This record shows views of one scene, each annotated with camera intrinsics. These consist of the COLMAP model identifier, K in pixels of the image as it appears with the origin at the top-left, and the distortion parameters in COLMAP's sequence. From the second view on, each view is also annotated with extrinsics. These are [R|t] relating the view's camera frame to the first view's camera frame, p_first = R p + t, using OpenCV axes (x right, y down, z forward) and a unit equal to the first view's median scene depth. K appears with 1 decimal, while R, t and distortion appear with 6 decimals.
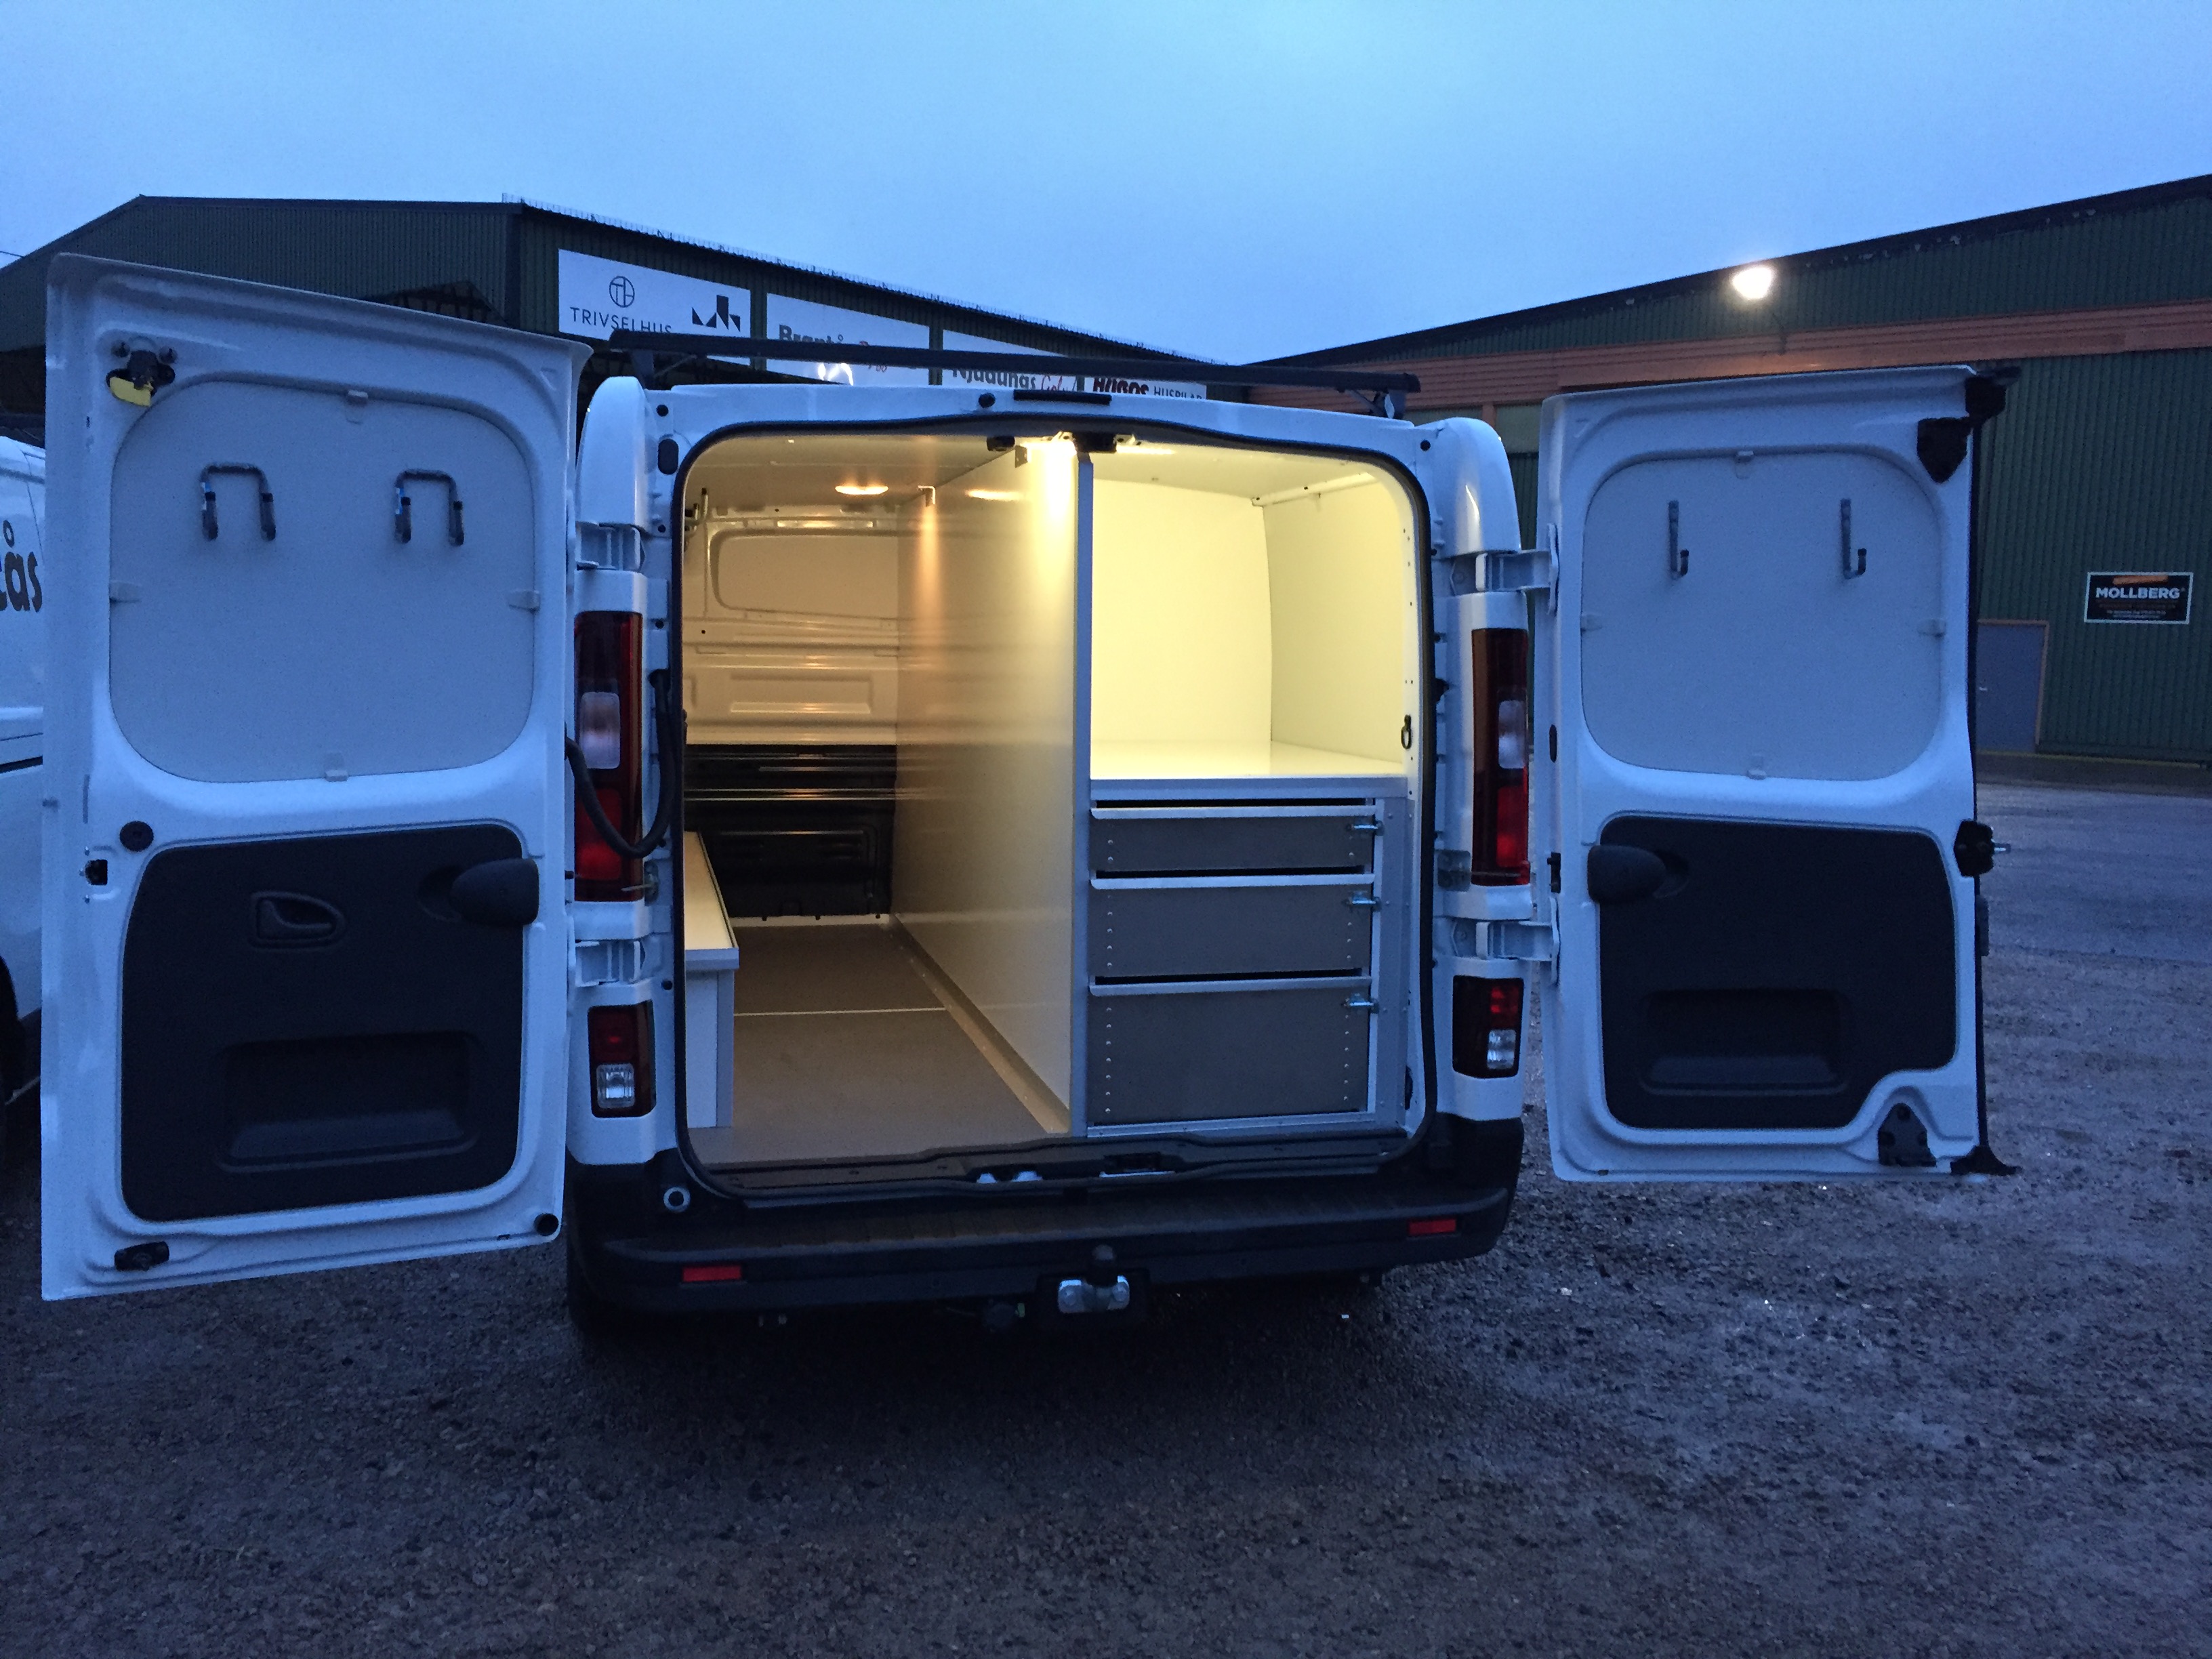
lens RADIAL K [[1882.4, 0, 1109.5], [0, 1882.4, 830.6], [0, 0, 1]] dist [0.098233, -0.131168]
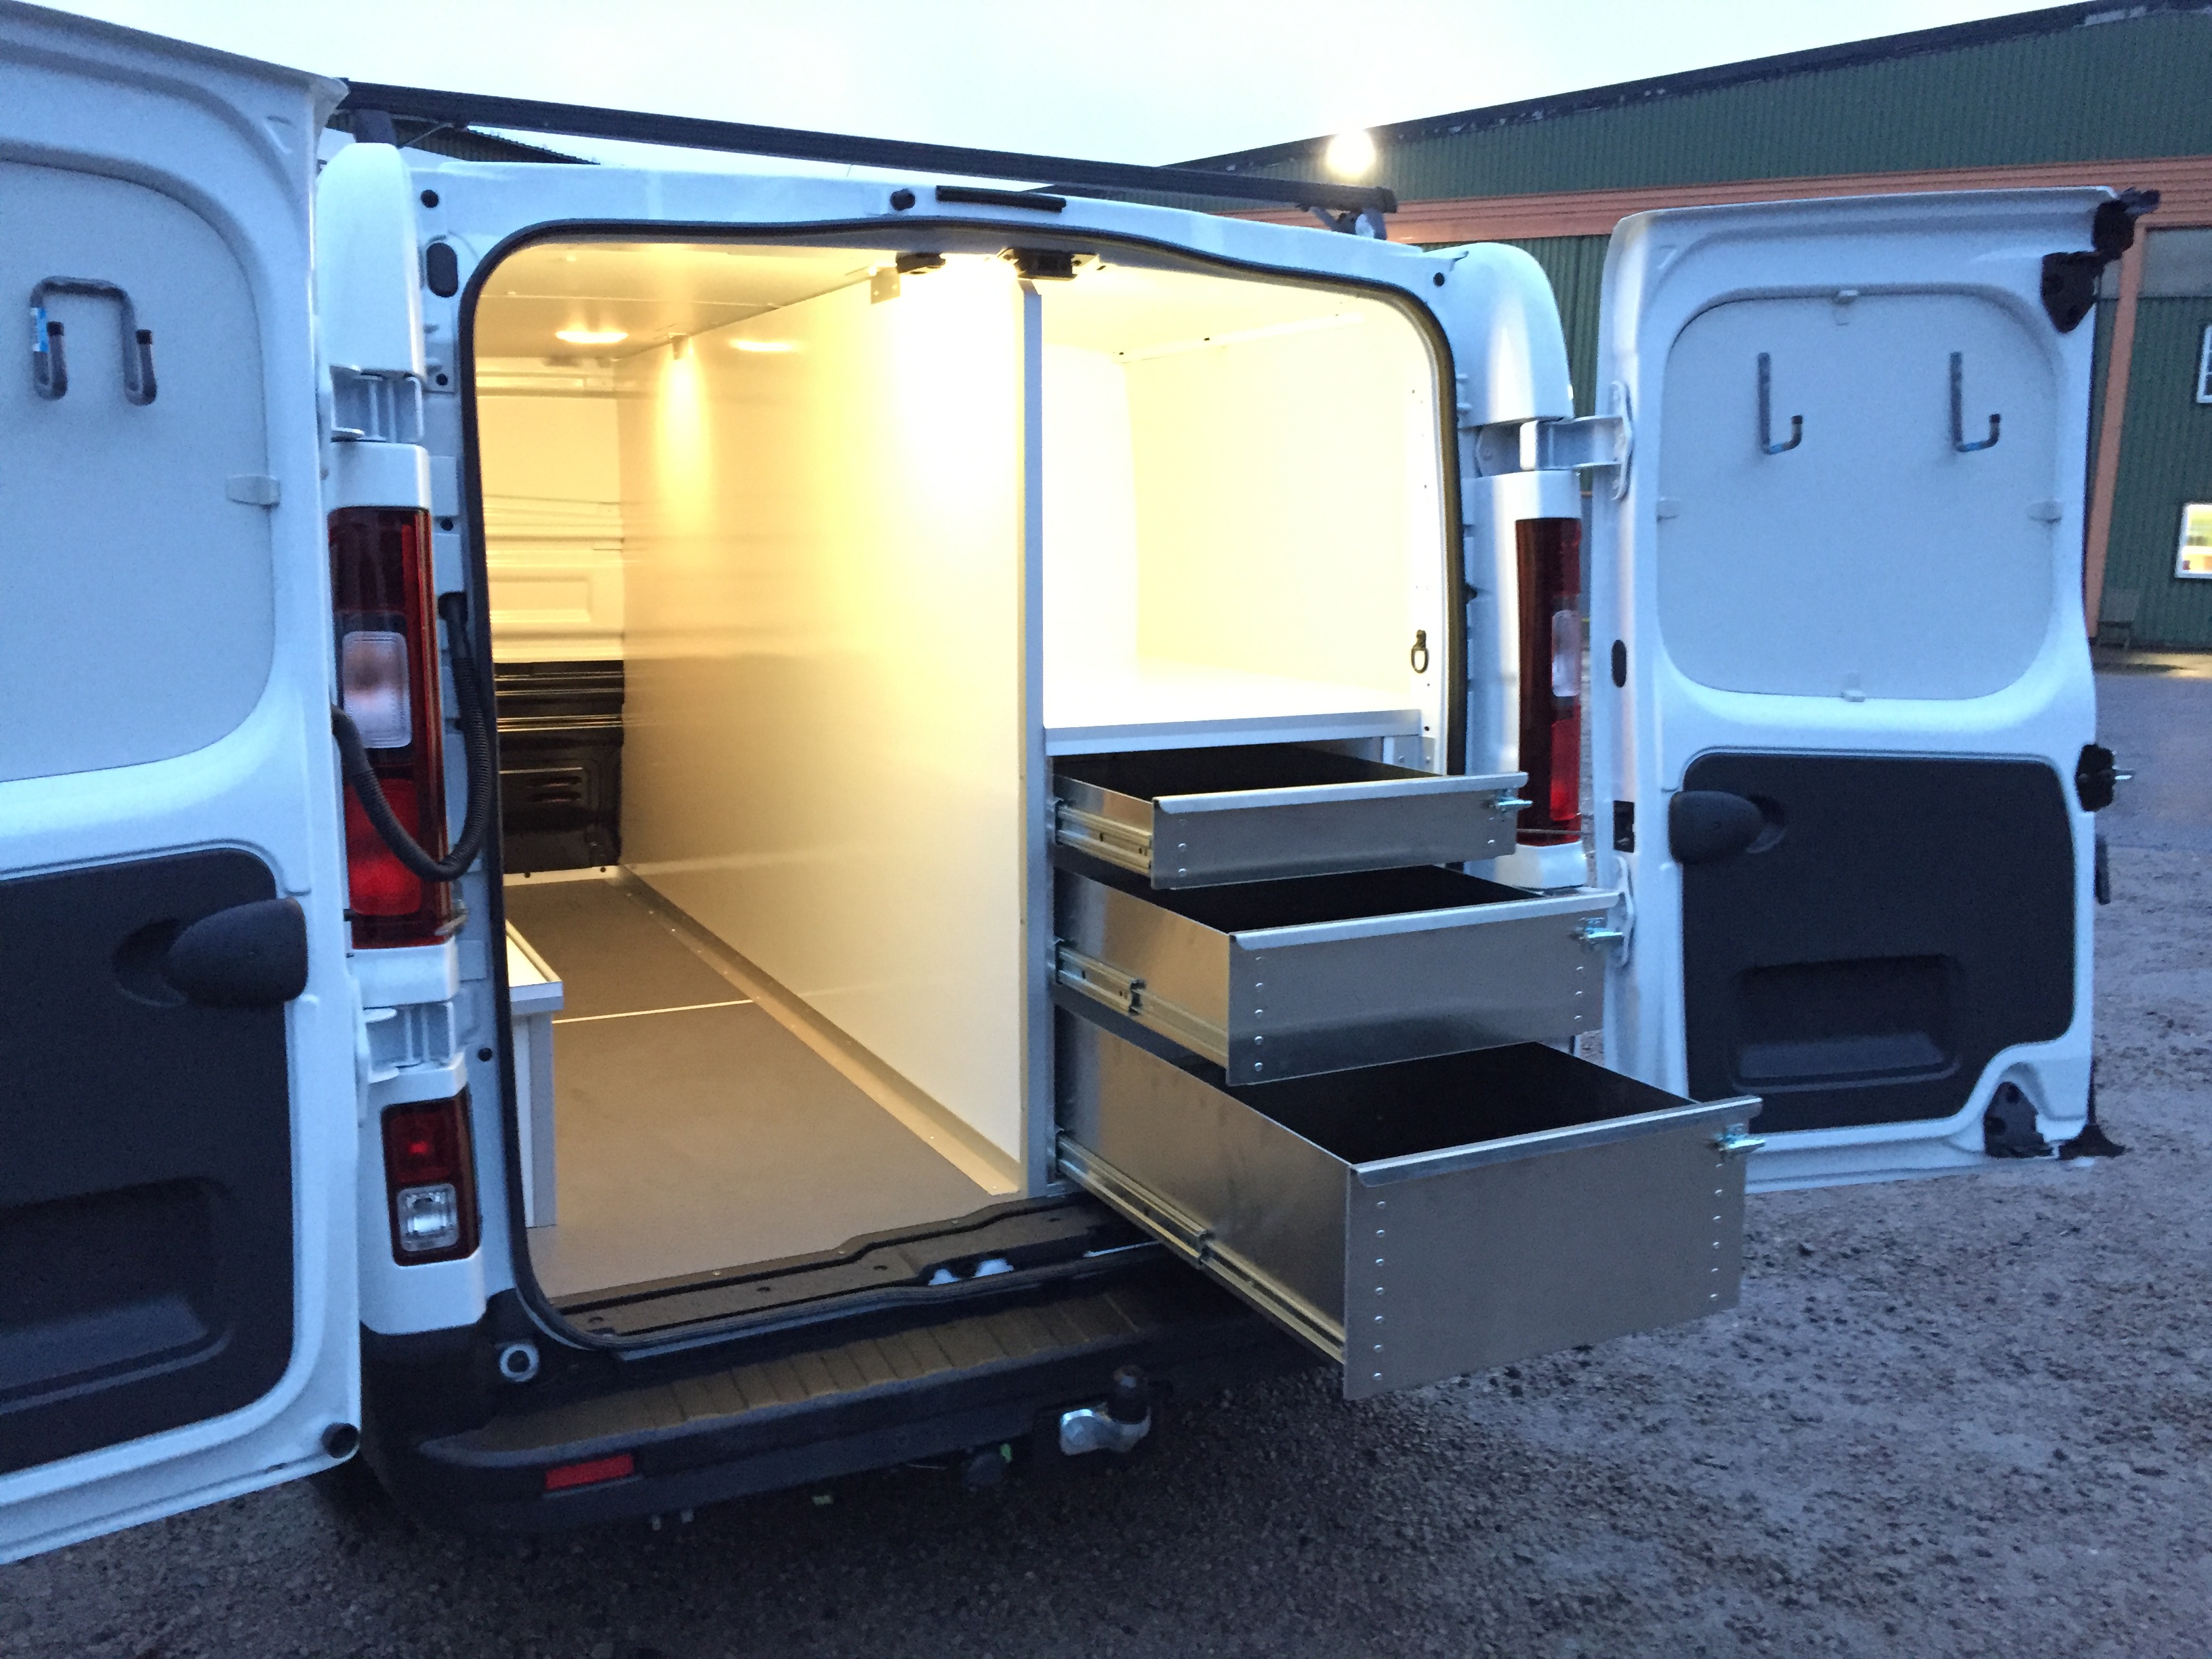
lens RADIAL K [[1882.4, 0, 1109.5], [0, 1882.4, 830.6], [0, 0, 1]] dist [0.098233, -0.131168]
pose [[0.976175, -0.044321, 0.212411, -0.145878], [0.030243, 0.997153, 0.069078, -0.037702], [-0.214868, -0.061008, 0.974736, 0.267097]]
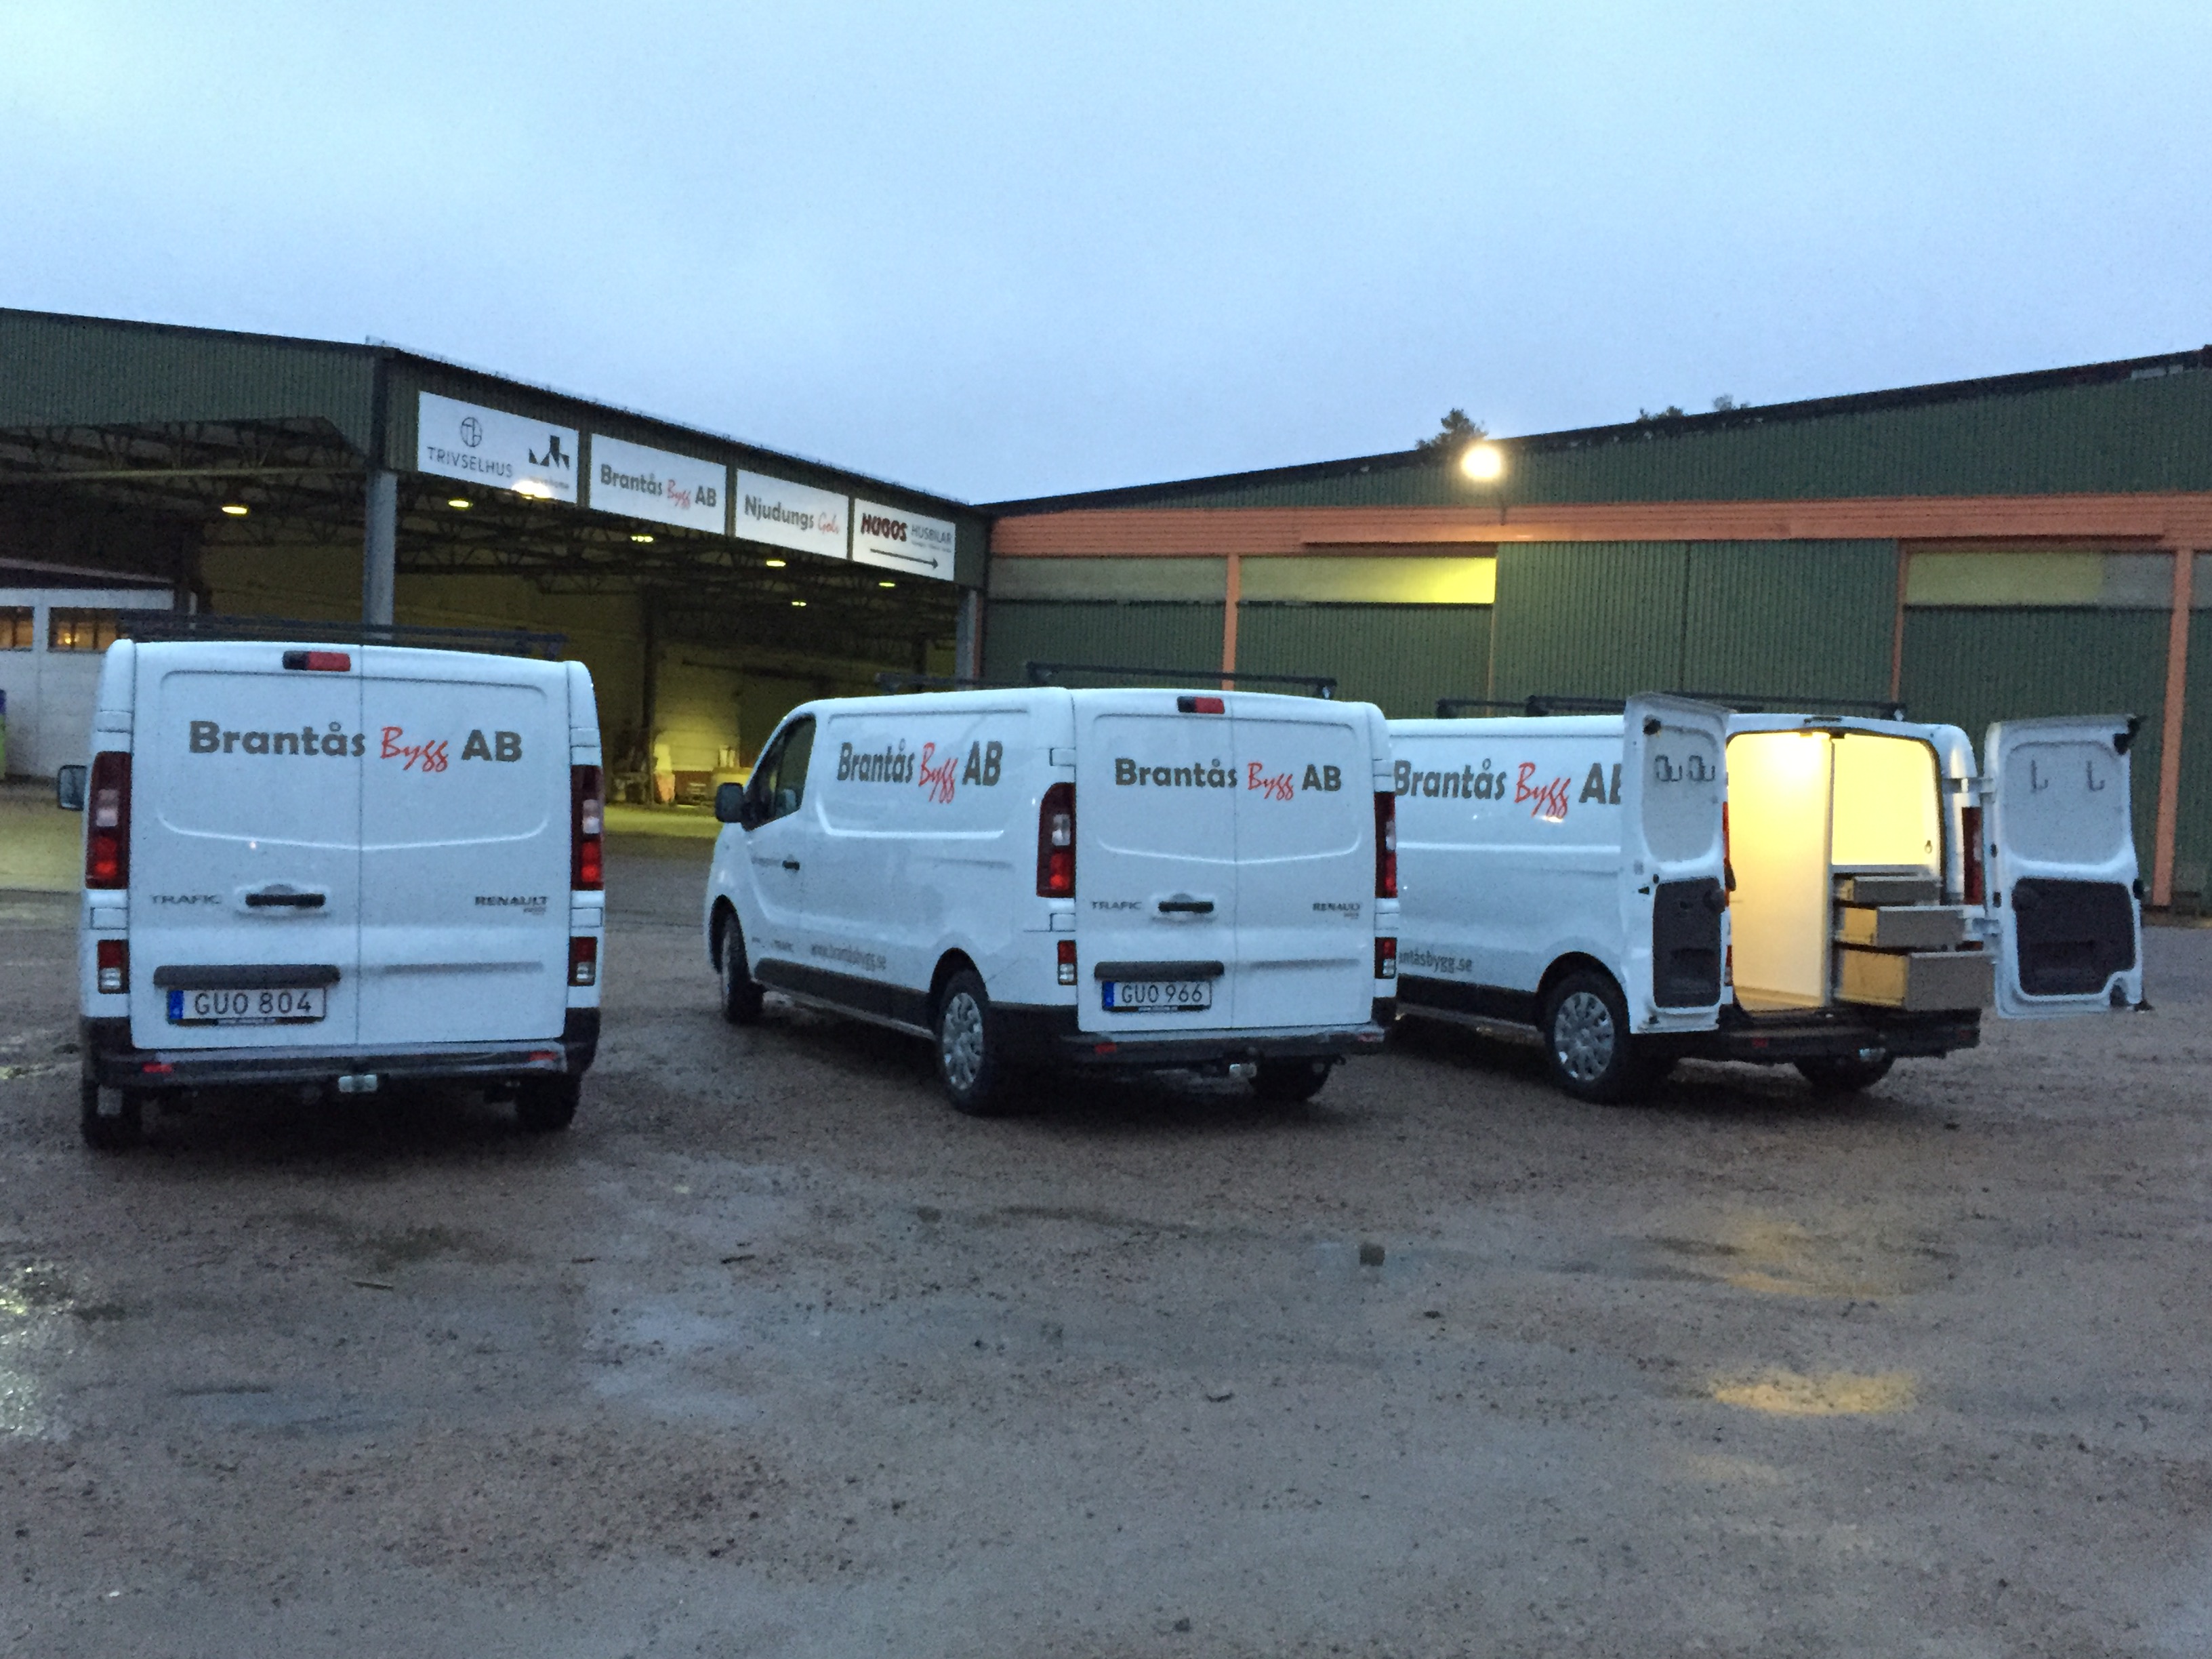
lens RADIAL K [[2191.1, 0, 1106.0], [0, 2191.1, 829.5], [0, 0, 1]] dist [0.065611, -0.034742]
pose [[0.971233, 0.001162, 0.238128, -1.699103], [0.015514, 0.997555, -0.068144, 0.115519], [-0.237625, 0.069878, 0.968840, -1.691799]]
